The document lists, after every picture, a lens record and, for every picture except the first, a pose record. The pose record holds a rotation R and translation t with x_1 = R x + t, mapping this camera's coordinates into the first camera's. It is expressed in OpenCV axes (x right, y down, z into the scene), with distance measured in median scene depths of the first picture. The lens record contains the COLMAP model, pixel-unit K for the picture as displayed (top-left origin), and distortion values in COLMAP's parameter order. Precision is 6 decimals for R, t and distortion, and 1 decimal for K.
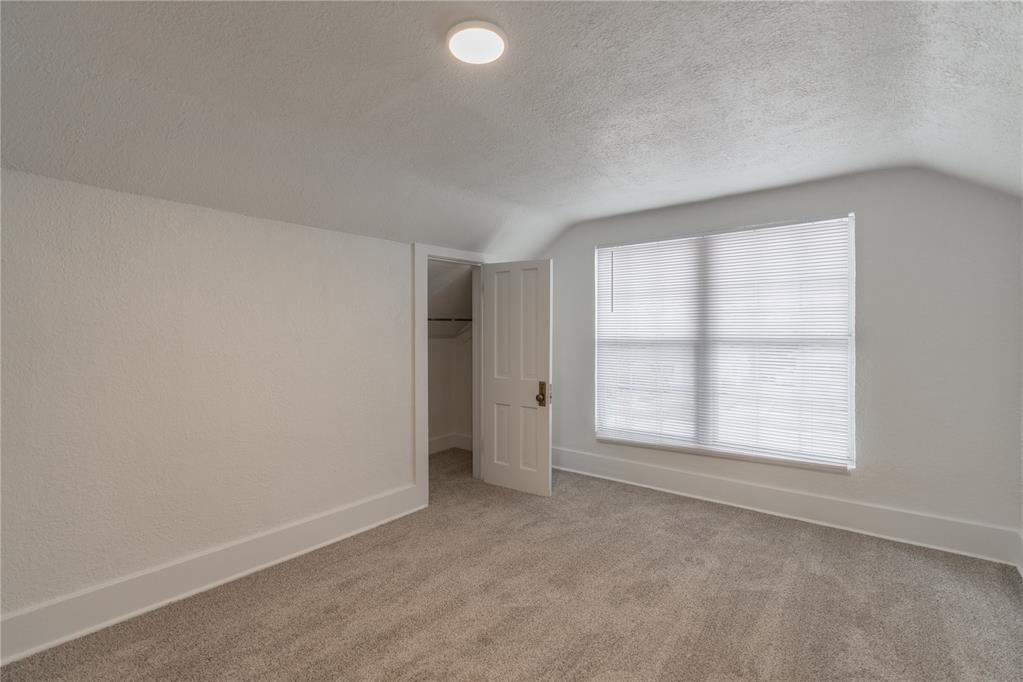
lens RADIAL K [[454.6, 0, 511.5], [0, 454.6, 341.0], [0, 0, 1]] dist [0.001386, 0.000339]
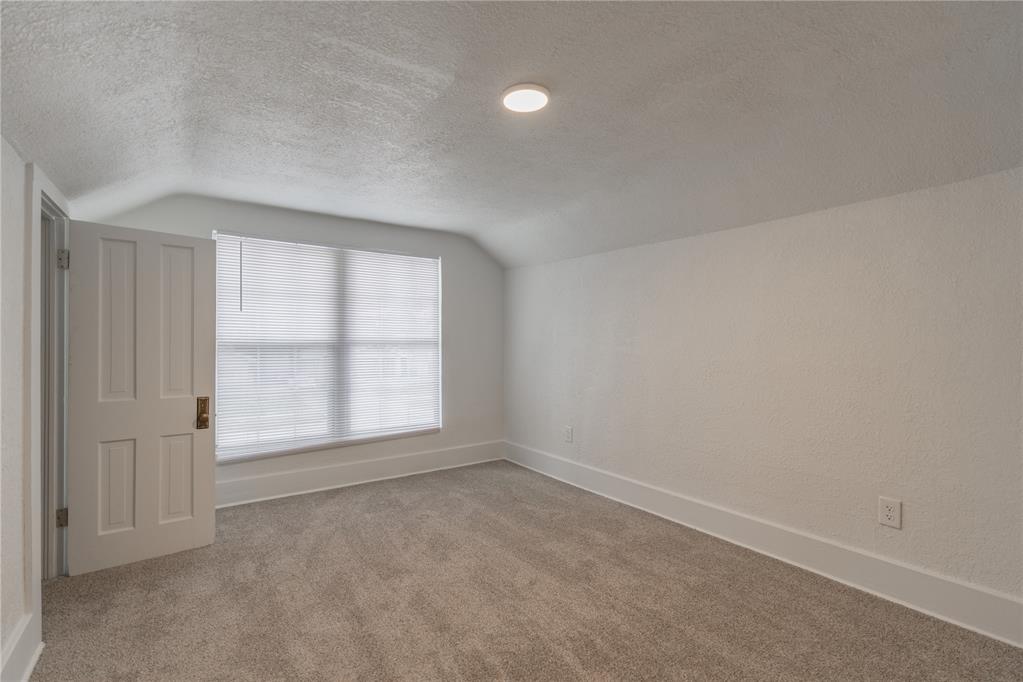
lens RADIAL K [[454.6, 0, 511.5], [0, 454.6, 341.0], [0, 0, 1]] dist [0.001386, 0.000339]
pose [[0.302158, 0.002651, 0.953254, -0.540665], [0.011042, 0.999919, -0.006281, 0.005520], [-0.953194, 0.012424, 0.302105, 0.285164]]
